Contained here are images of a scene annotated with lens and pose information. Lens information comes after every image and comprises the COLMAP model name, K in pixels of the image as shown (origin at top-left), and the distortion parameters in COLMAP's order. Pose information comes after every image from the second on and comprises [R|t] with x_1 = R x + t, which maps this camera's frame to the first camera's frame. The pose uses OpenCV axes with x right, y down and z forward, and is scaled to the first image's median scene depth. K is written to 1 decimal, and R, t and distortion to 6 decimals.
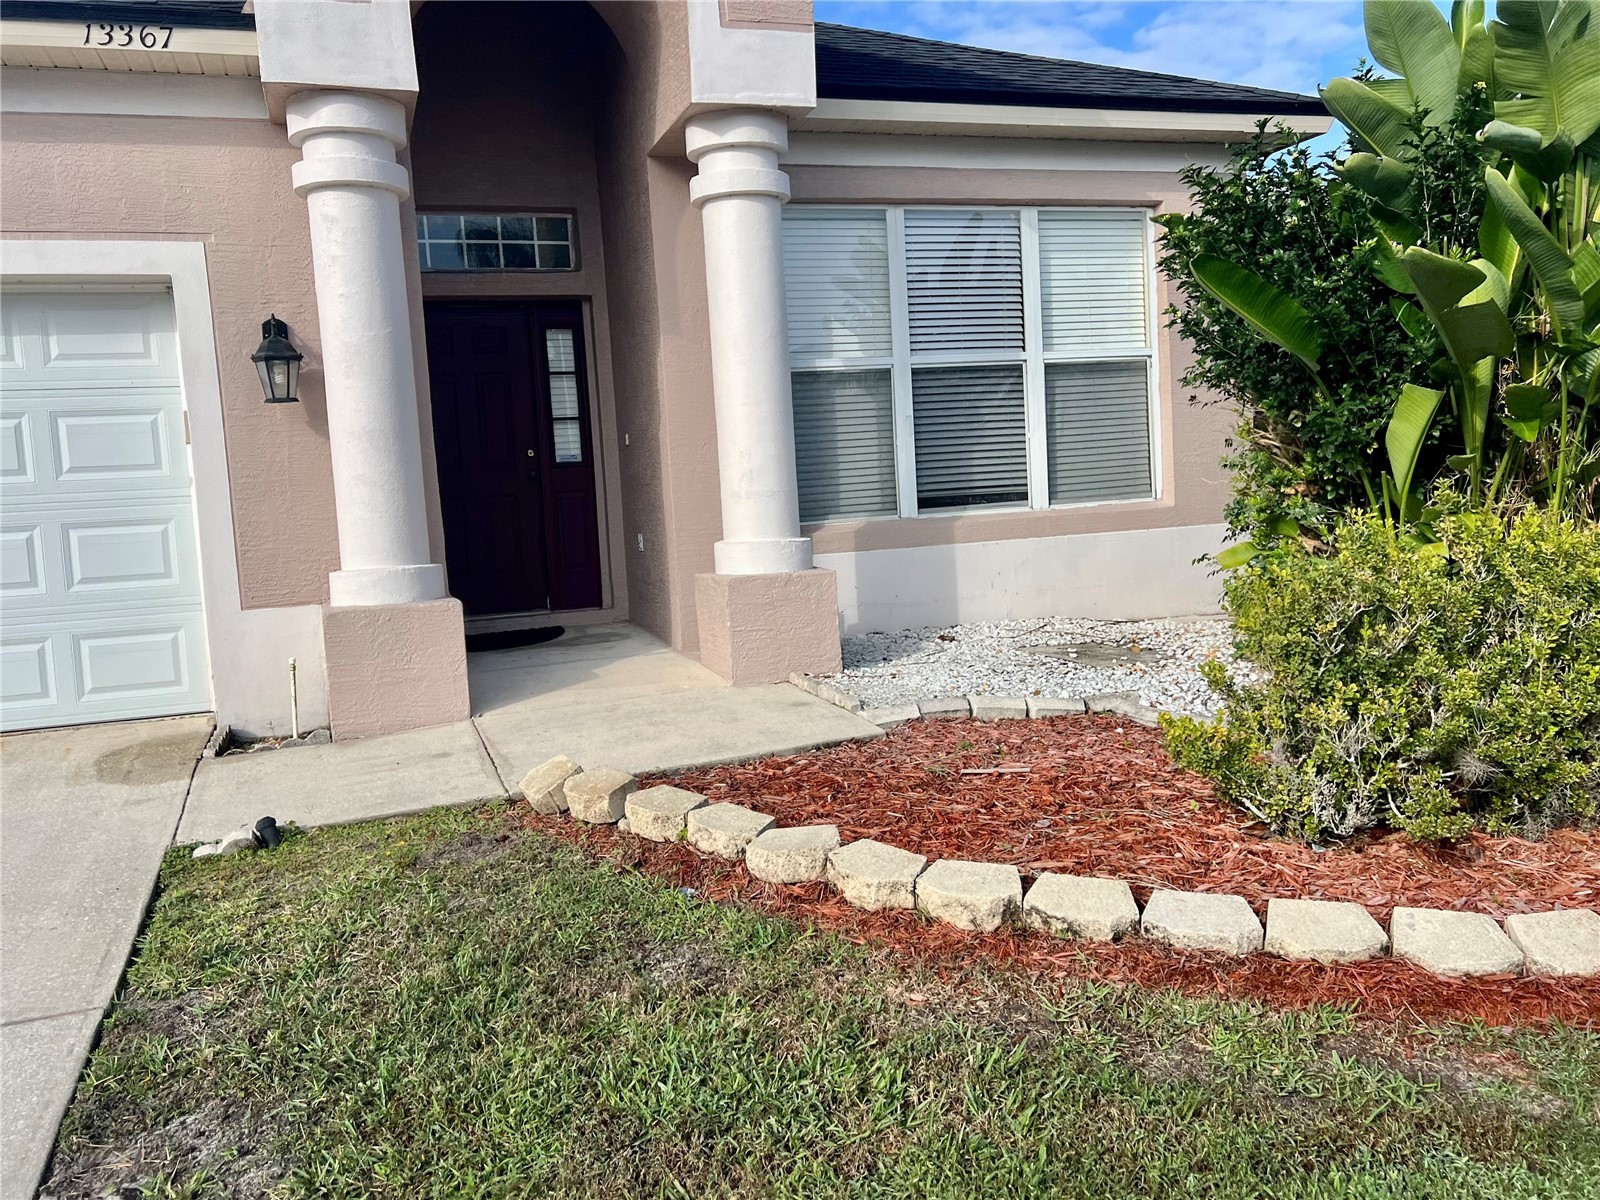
lens RADIAL K [[1269.8, 0, 752.5], [0, 1269.8, 604.4], [0, 0, 1]] dist [0.048175, -0.022444]
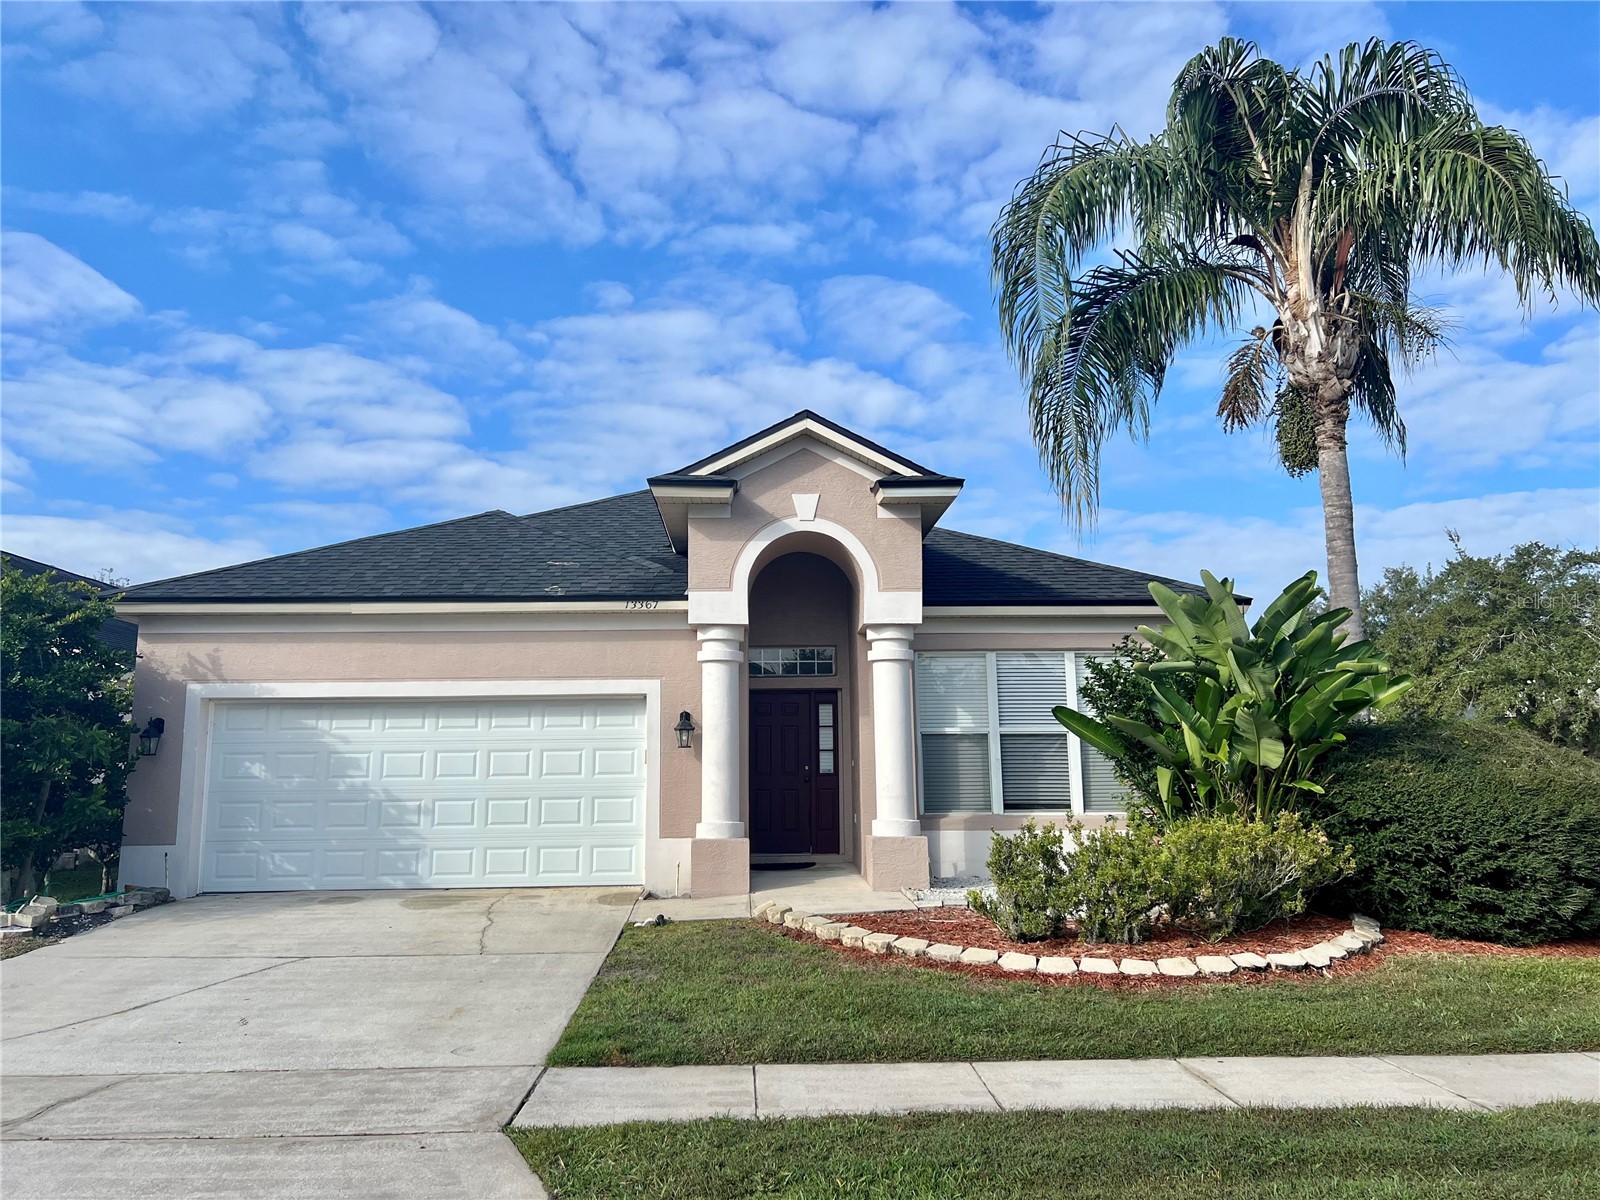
lens RADIAL K [[1213.4, 0, 798.6], [0, 1213.4, 597.1], [0, 0, 1]] dist [0.124192, -0.002606]
pose [[0.962462, 0.006419, -0.271339, 0.420107], [-0.069140, 0.972538, -0.222238, 0.052081], [0.262461, 0.232656, 0.936475, -1.054959]]
